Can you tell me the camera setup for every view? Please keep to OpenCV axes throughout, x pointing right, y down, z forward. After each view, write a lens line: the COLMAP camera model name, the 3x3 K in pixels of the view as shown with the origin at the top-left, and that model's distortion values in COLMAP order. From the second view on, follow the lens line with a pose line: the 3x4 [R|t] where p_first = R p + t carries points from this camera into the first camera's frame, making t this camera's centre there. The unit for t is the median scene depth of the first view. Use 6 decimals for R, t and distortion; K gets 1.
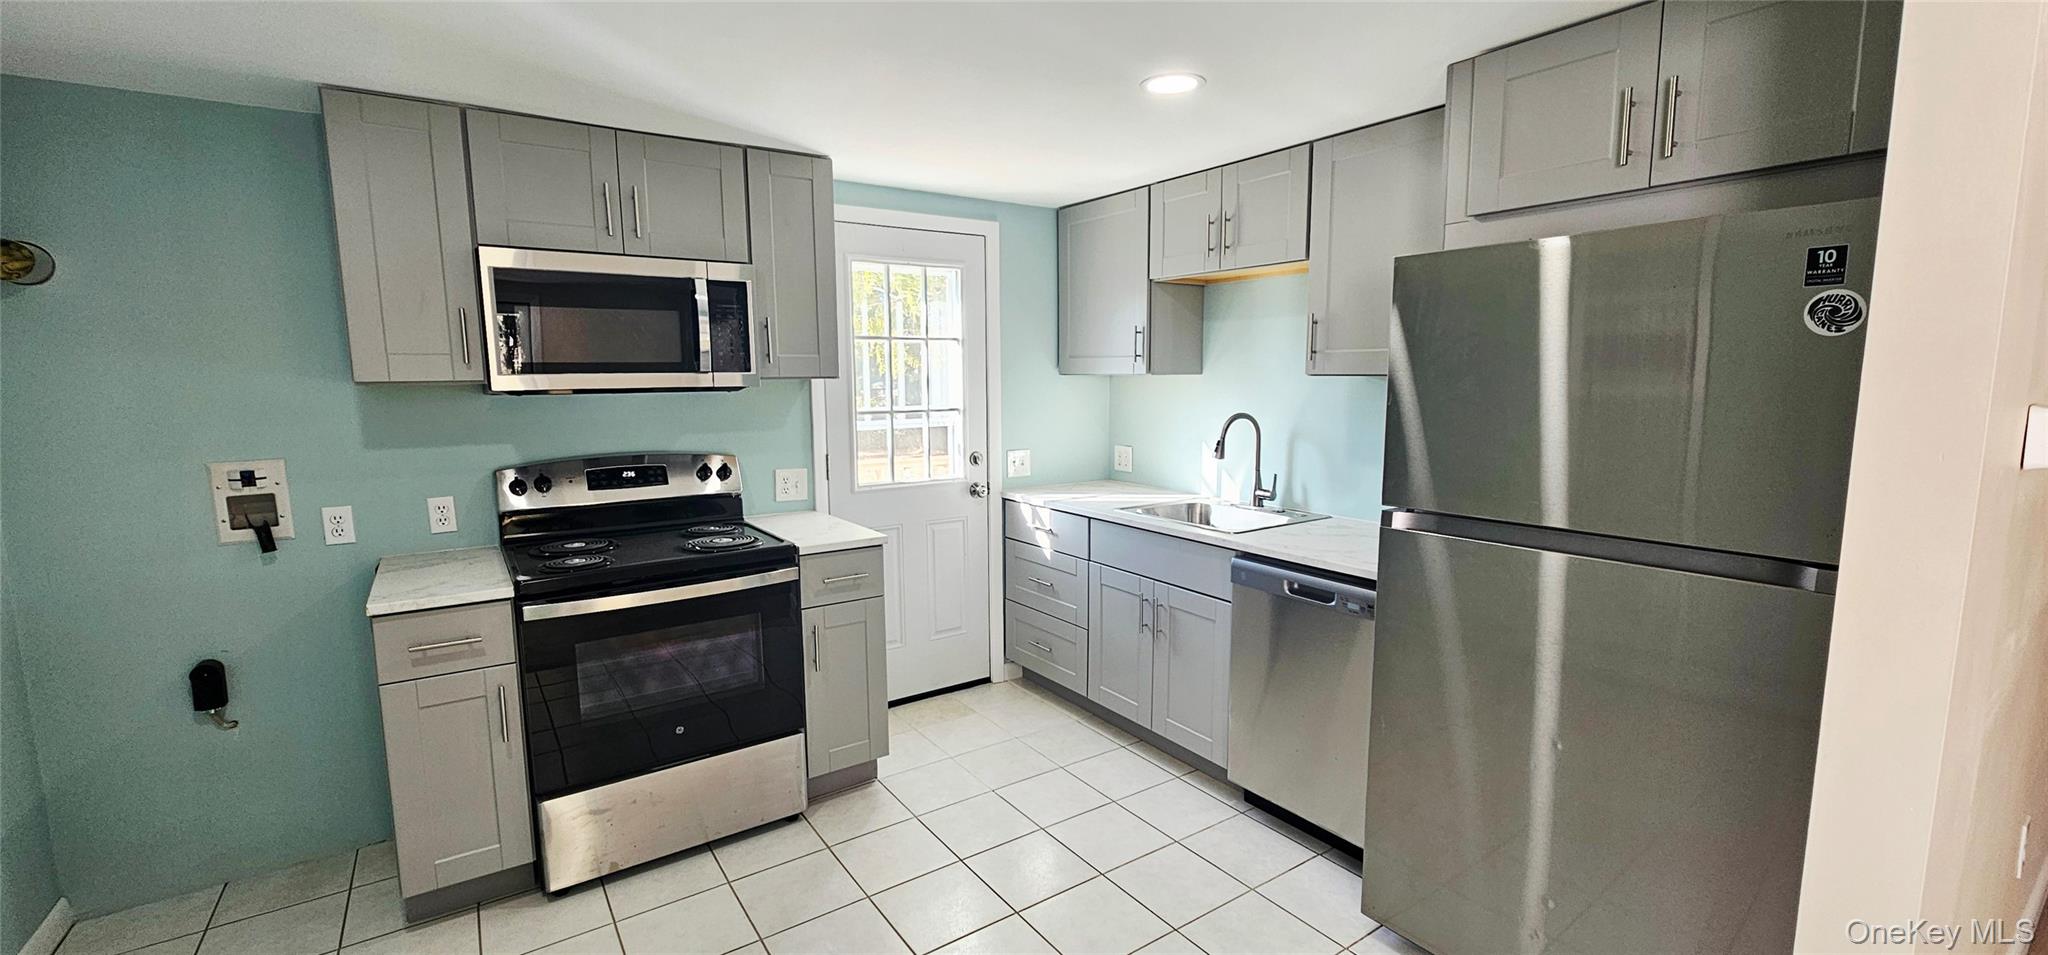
lens RADIAL K [[836.2, 0, 1024.0], [0, 836.2, 477.5], [0, 0, 1]] dist [0.000396, -0.000459]
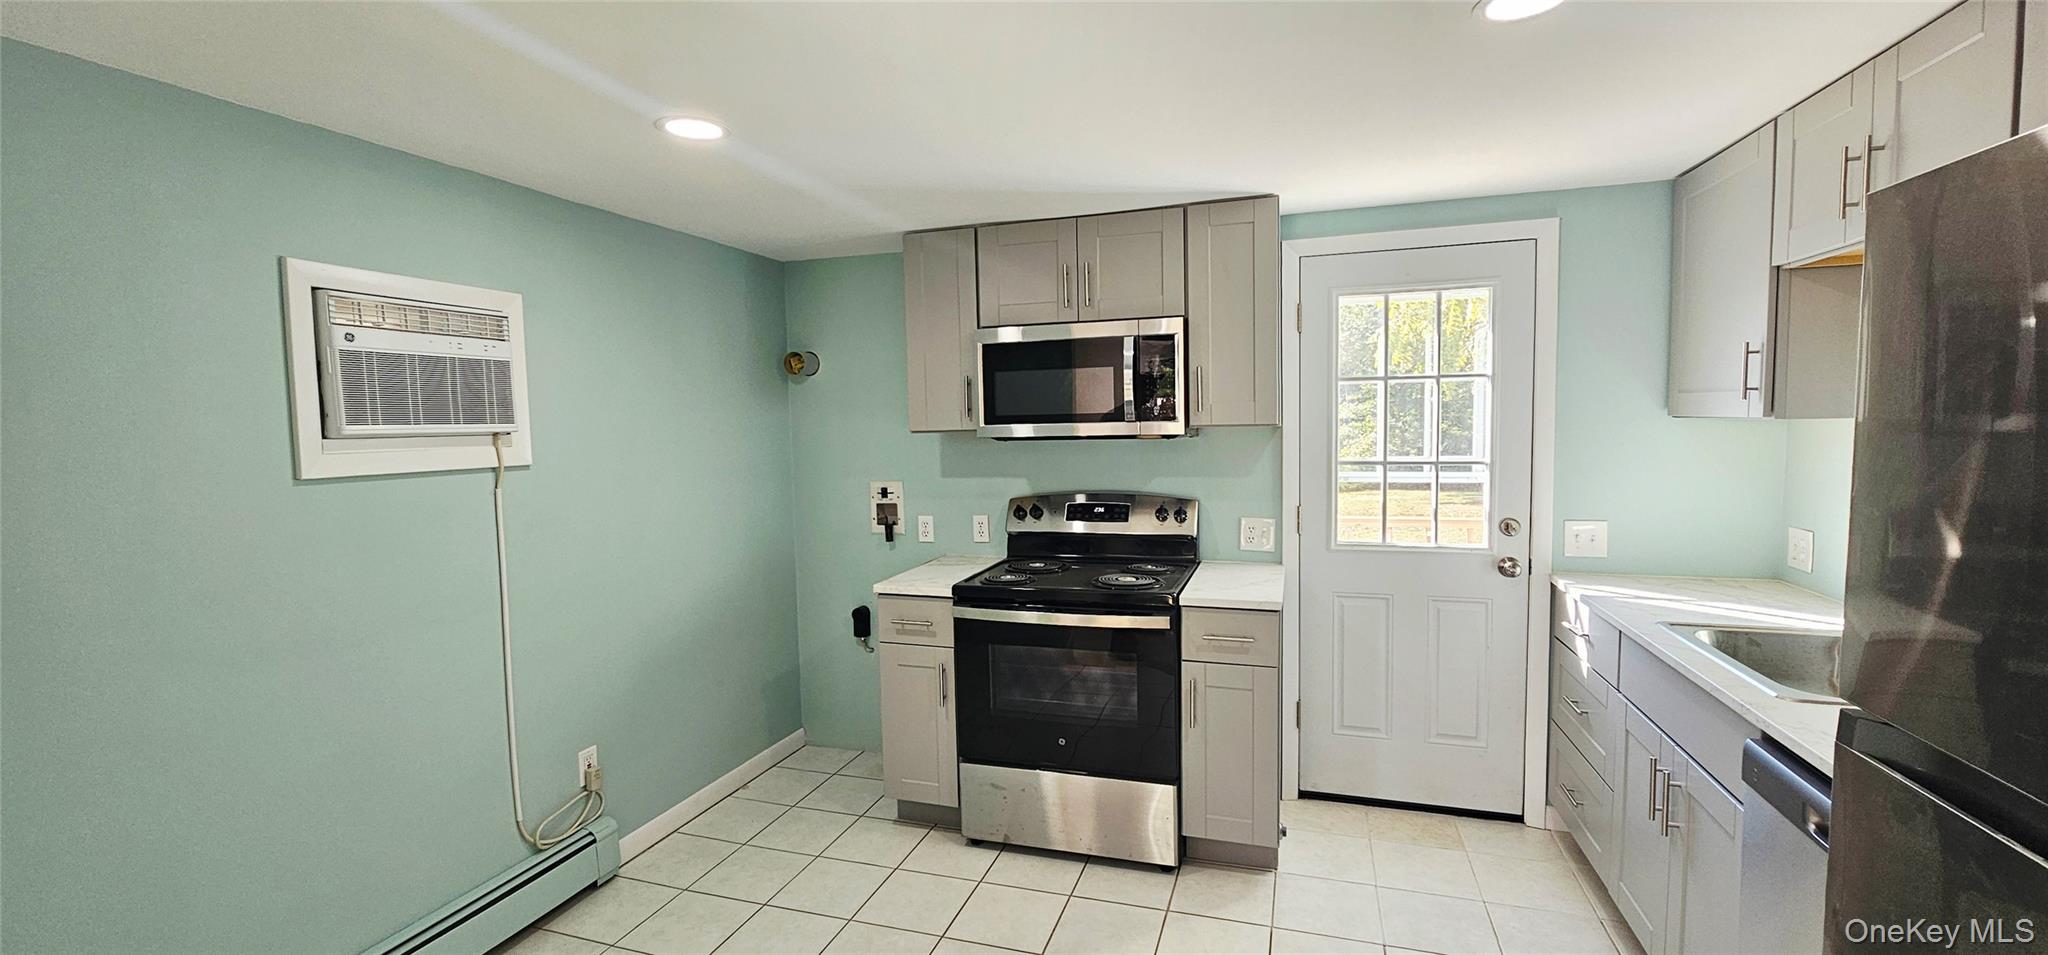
lens RADIAL K [[836.2, 0, 1024.0], [0, 836.2, 477.5], [0, 0, 1]] dist [0.000396, -0.000459]
pose [[0.605994, 0.051873, -0.793776, 0.382988], [-0.082777, 0.996566, 0.001931, -0.043372], [0.791151, 0.064537, 0.608207, 0.229520]]
